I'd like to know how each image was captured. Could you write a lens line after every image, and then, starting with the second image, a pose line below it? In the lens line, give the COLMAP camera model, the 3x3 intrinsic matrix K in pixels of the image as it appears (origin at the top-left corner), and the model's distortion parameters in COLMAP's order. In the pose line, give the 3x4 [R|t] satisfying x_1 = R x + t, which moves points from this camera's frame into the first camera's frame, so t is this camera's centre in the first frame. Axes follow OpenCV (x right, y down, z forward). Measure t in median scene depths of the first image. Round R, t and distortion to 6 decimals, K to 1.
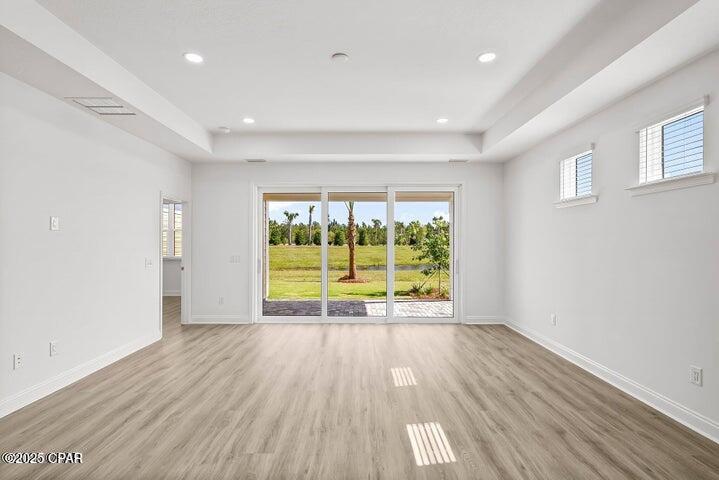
lens RADIAL K [[357.3, 0, 354.9], [0, 357.3, 241.7], [0, 0, 1]] dist [0.019600, 0.000116]
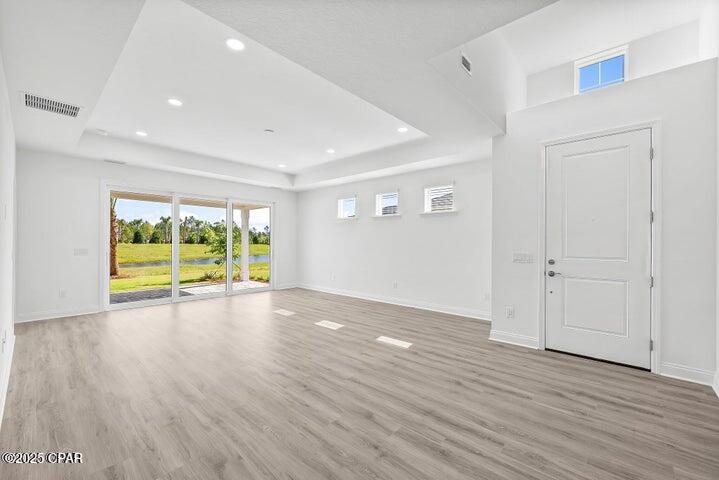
lens RADIAL K [[295.2, 0, 359.5], [0, 295.2, 241.7], [0, 0, 1]] dist [-0.000611, 0.000024]
pose [[0.667467, 0.006918, 0.744607, -0.531350], [-0.007631, 0.999968, -0.002450, 0.018664], [-0.744600, -0.004047, 0.667498, -0.193080]]
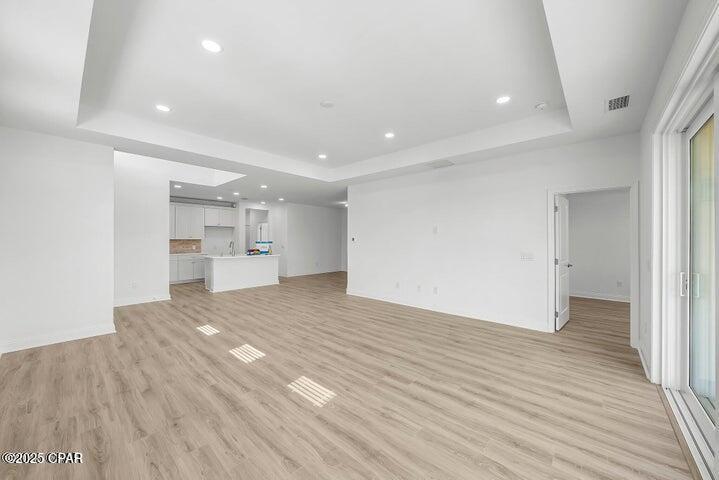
lens RADIAL K [[268.2, 0, 355.6], [0, 268.2, 240.4], [0, 0, 1]] dist [0.000133, 0.000117]
pose [[-0.672474, 0.000171, -0.740121, 0.406277], [-0.000695, 0.999999, 0.000862, 0.006413], [0.740121, 0.001094, -0.672473, 1.131455]]
